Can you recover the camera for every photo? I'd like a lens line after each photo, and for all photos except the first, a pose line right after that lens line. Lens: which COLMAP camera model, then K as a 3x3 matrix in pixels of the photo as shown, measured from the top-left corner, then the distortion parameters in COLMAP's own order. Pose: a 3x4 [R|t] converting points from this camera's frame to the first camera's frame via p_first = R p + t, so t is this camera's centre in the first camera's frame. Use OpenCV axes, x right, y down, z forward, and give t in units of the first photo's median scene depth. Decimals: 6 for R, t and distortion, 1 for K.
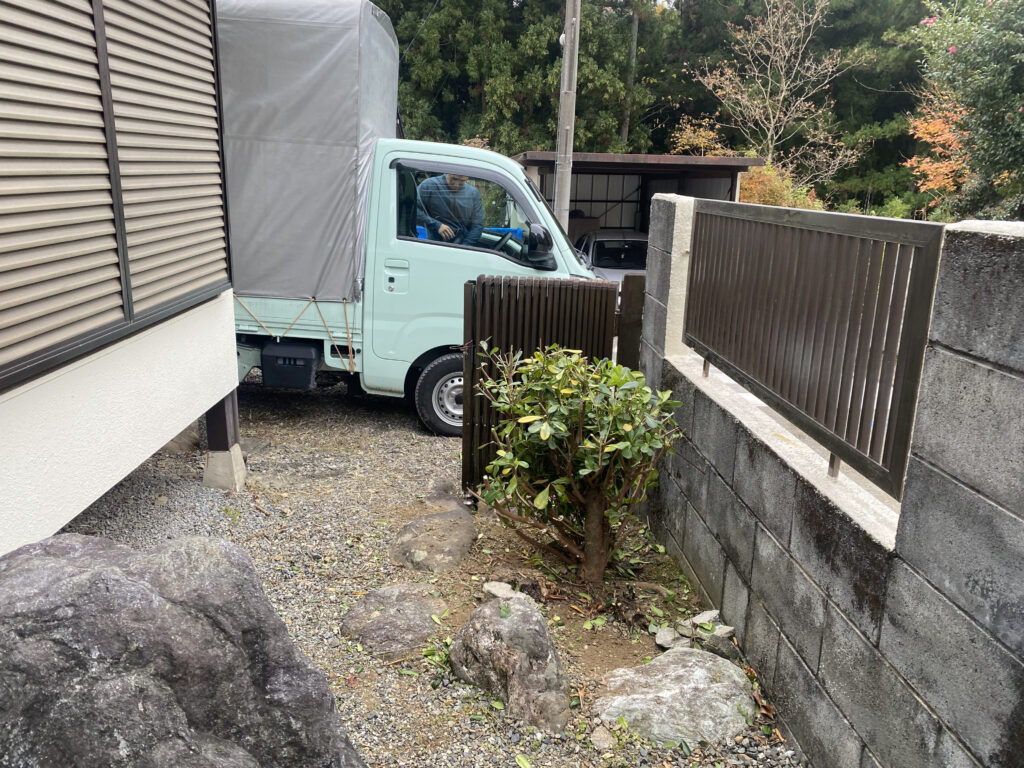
lens RADIAL K [[788.2, 0, 508.0], [0, 788.2, 374.5], [0, 0, 1]] dist [0.031928, -0.008858]
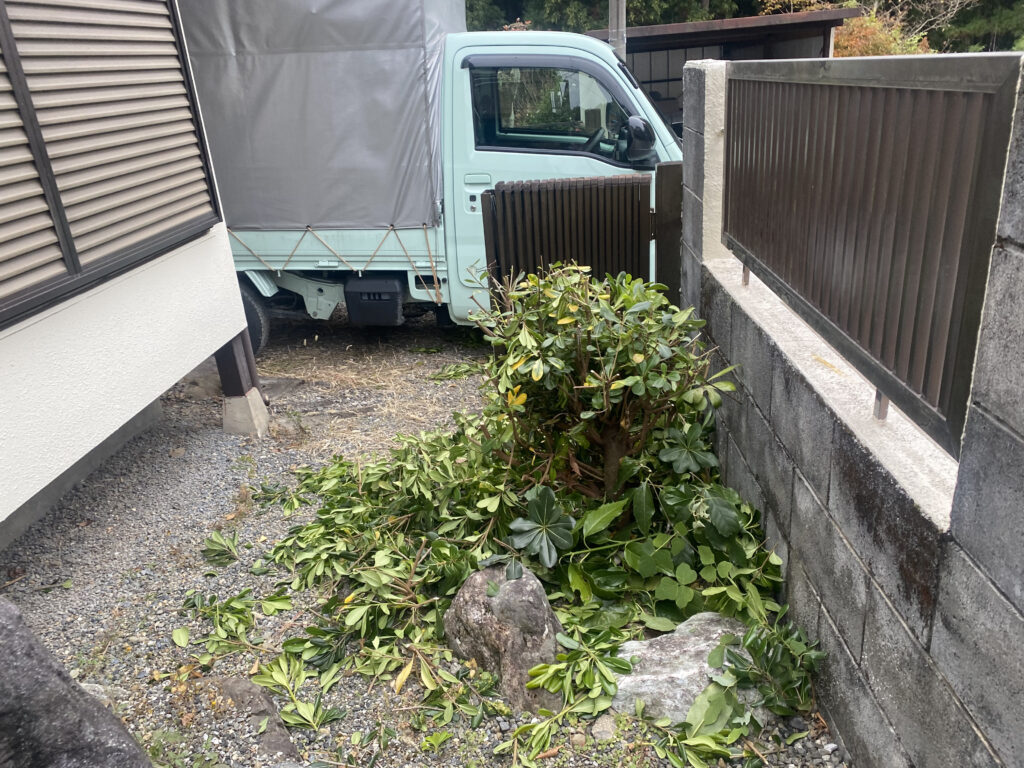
lens RADIAL K [[767.7, 0, 512.0], [0, 767.7, 384.0], [0, 0, 1]] dist [0.043002, -0.030328]
pose [[0.988502, -0.056776, -0.140141, 0.150156], [0.075750, 0.988080, 0.134011, -0.028191], [0.130862, -0.143086, 0.981021, 0.204886]]
